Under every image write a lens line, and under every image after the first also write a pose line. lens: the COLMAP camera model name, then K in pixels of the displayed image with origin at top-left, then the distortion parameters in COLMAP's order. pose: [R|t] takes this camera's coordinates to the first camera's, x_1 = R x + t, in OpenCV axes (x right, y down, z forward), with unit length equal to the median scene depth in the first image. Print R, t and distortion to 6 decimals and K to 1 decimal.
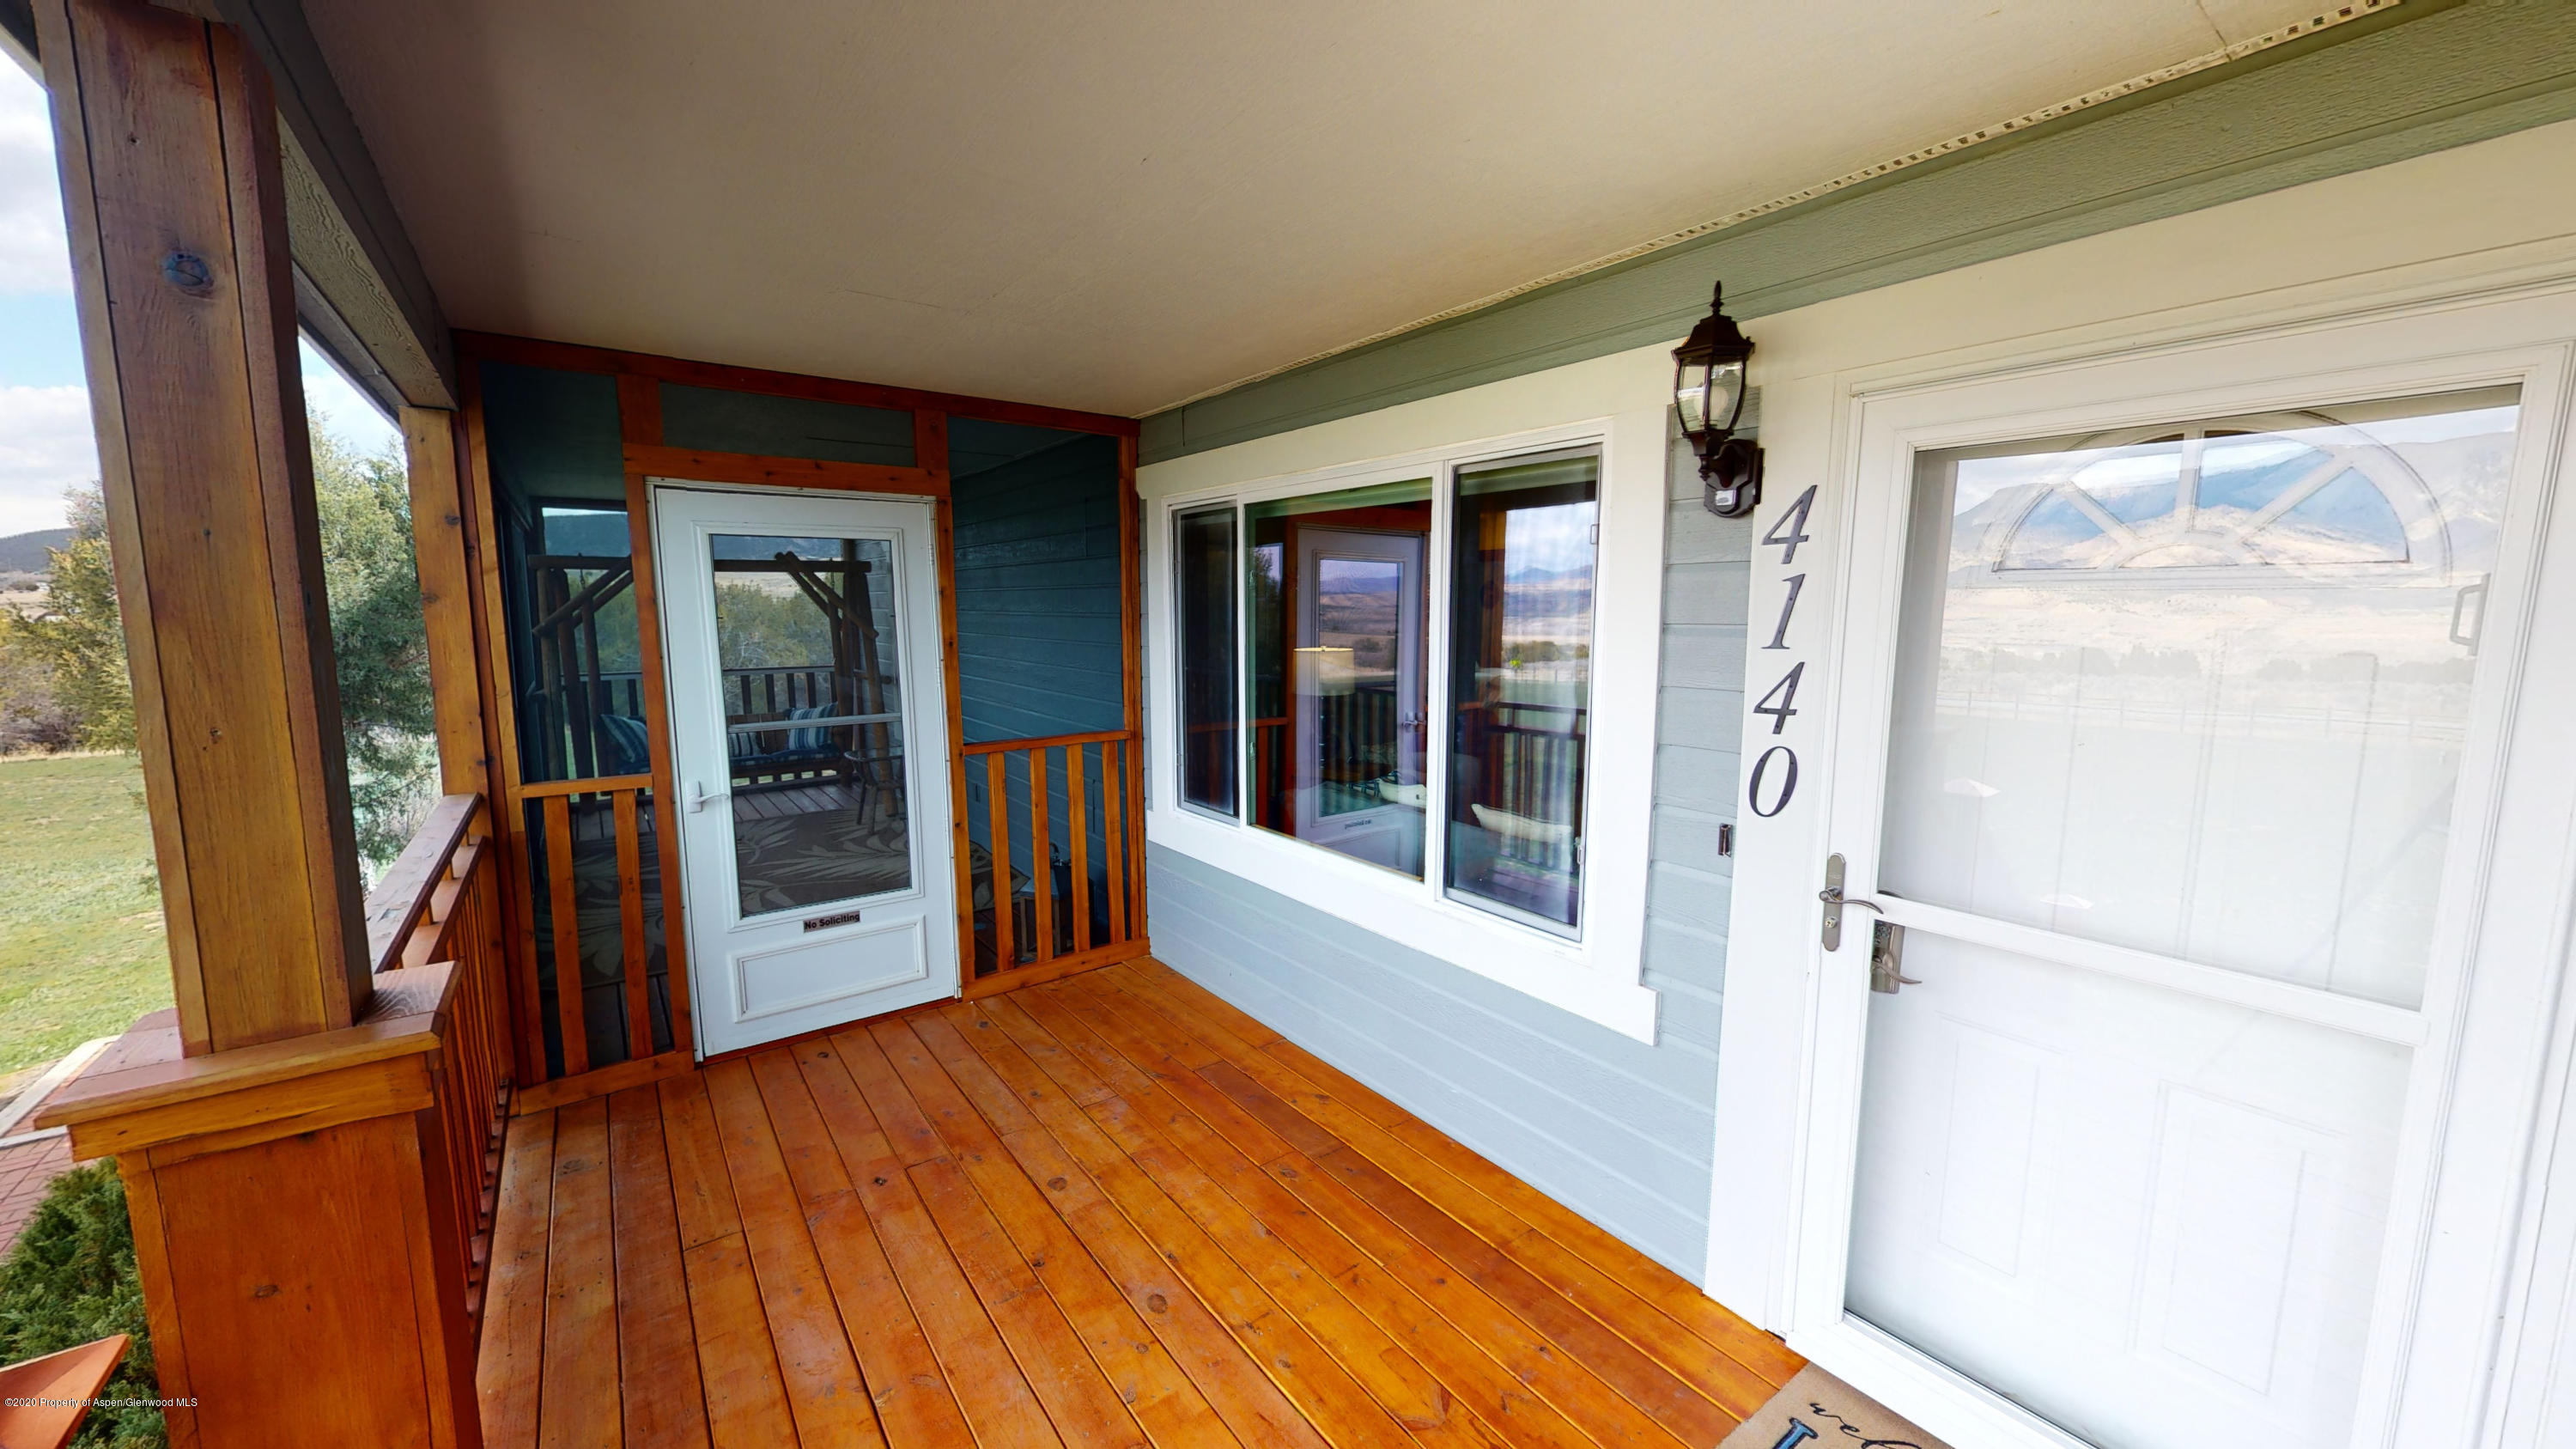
lens RADIAL K [[945.0, 0, 1288.1], [0, 945.0, 729.9], [0, 0, 1]] dist [0.001735, 0.000011]
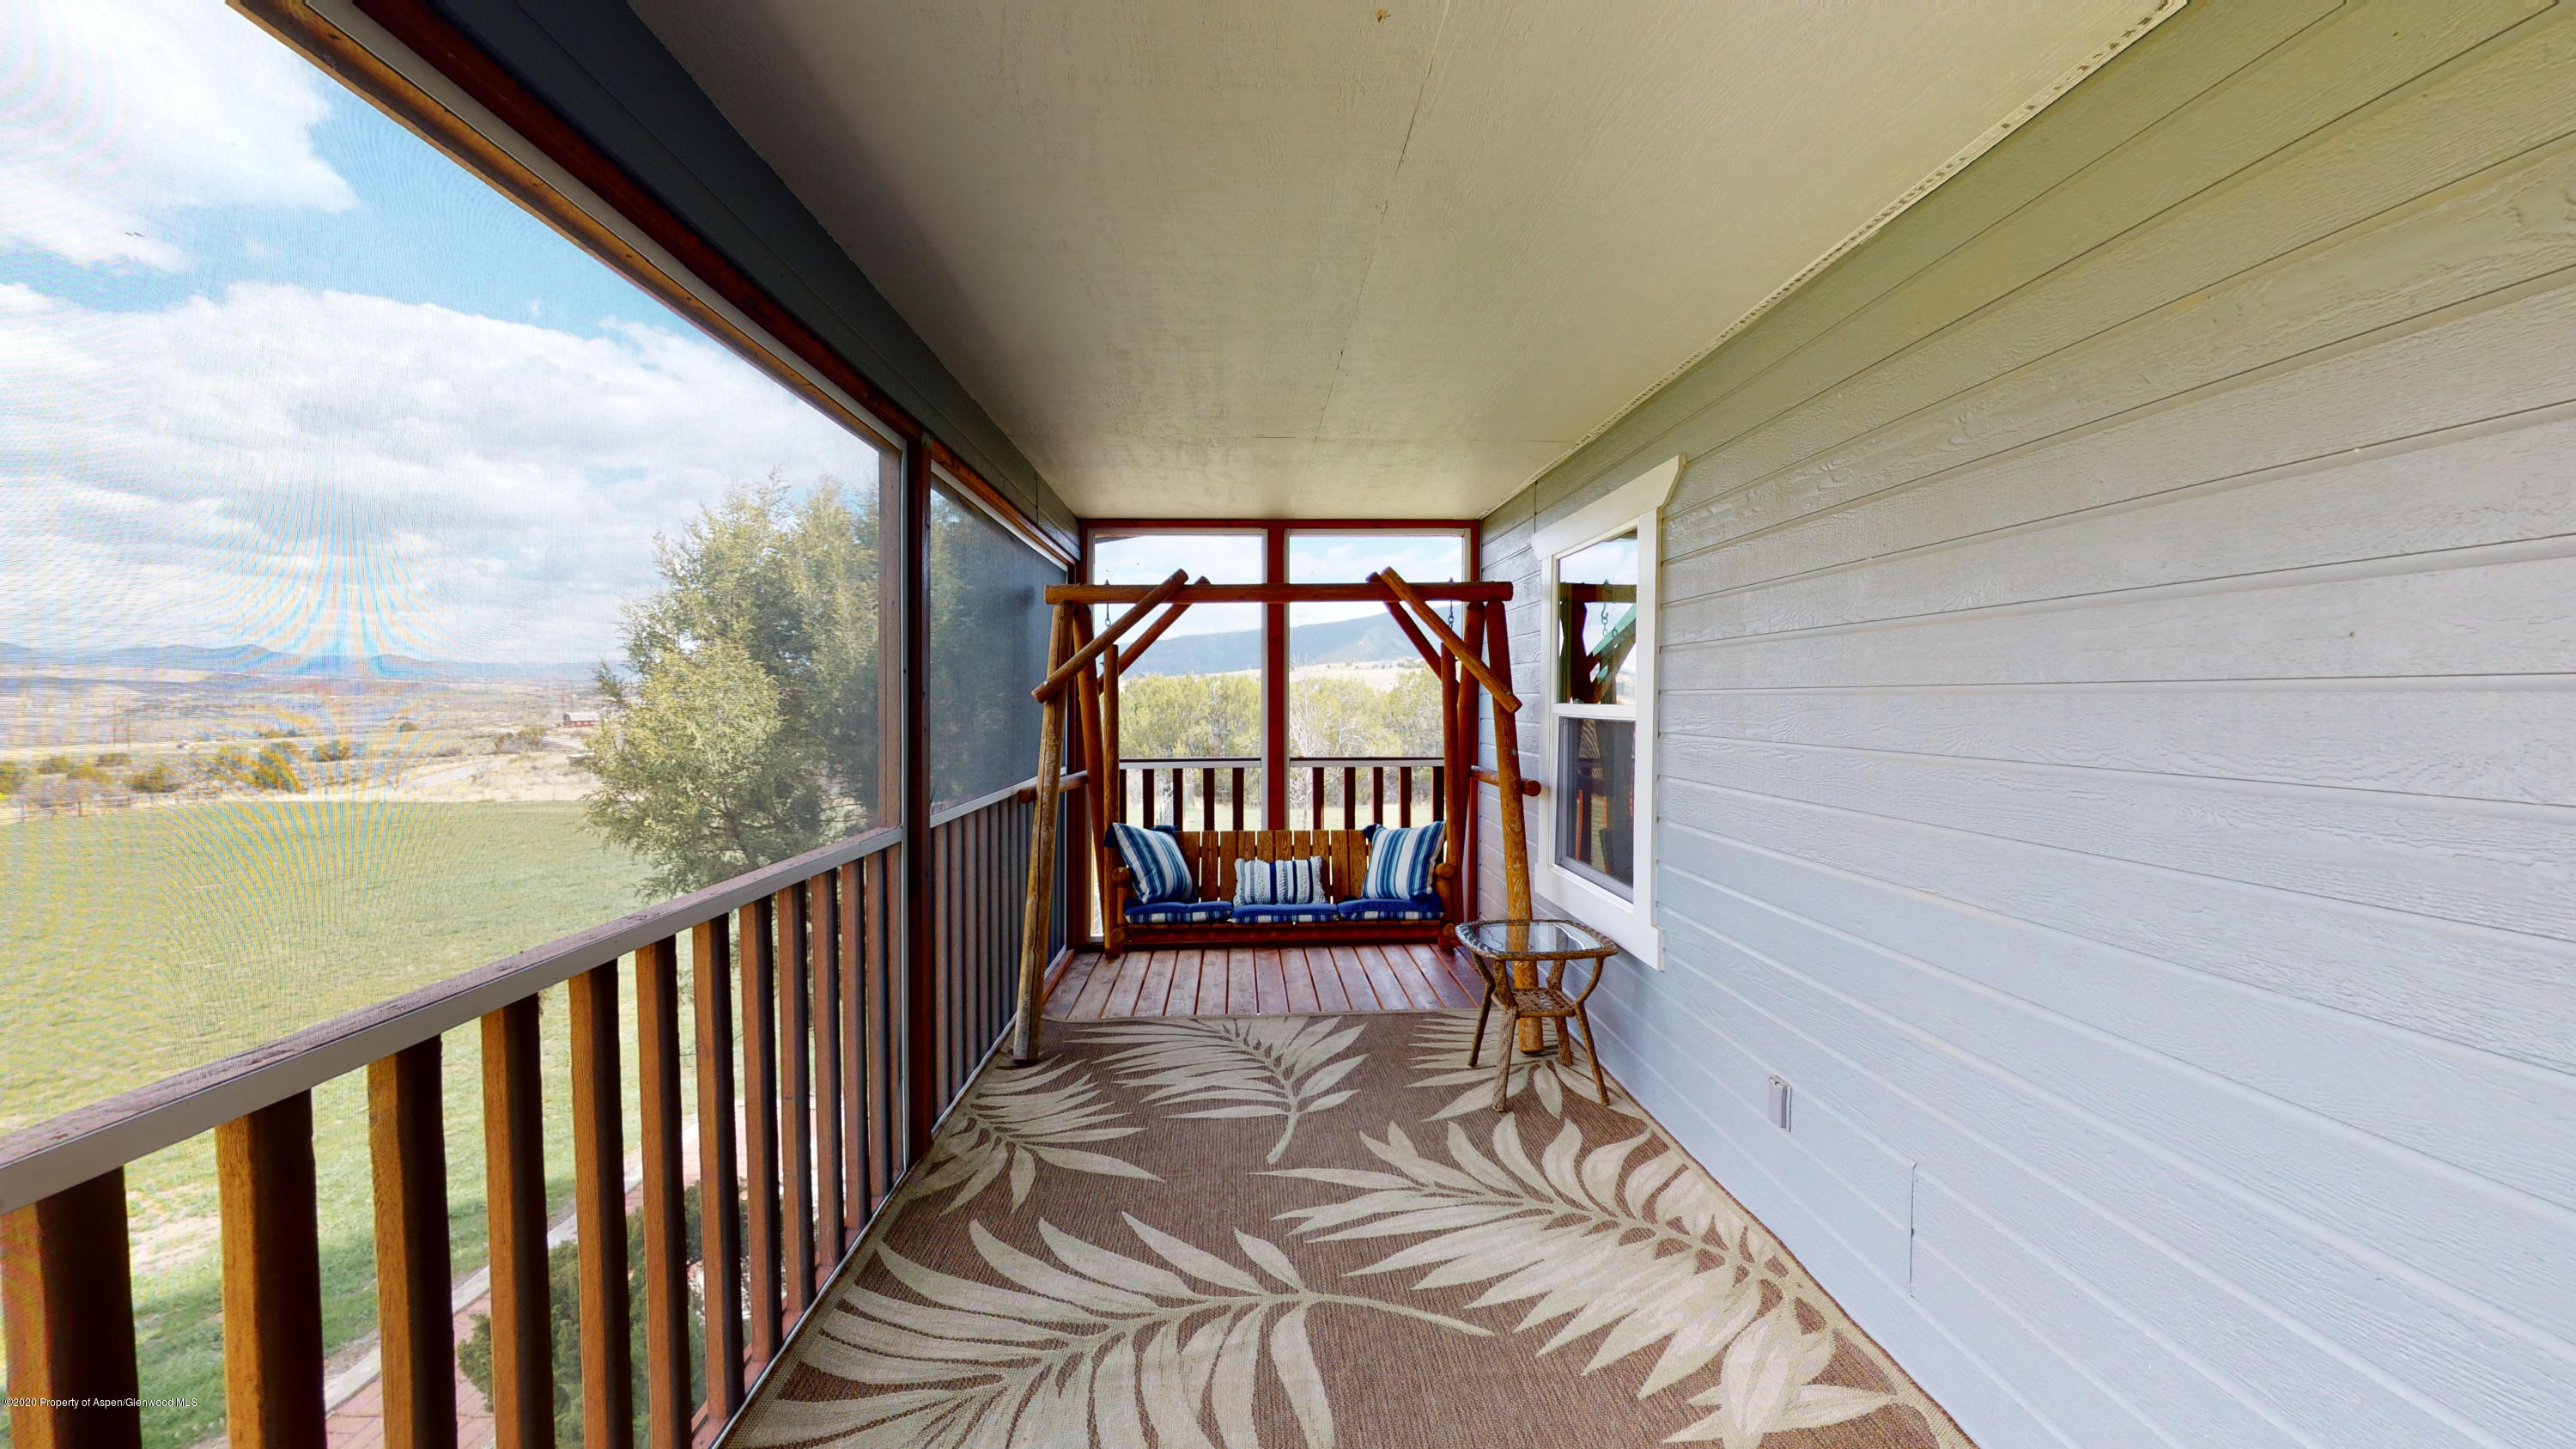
lens RADIAL K [[945.0, 0, 1292.7], [0, 945.0, 737.3], [0, 0, 1]] dist [0.001735, 0.000011]
pose [[0.831365, 0.017808, -0.555442, -0.237964], [-0.068220, 0.995197, -0.070202, -0.033101], [0.551524, 0.096255, 0.828587, 0.471212]]
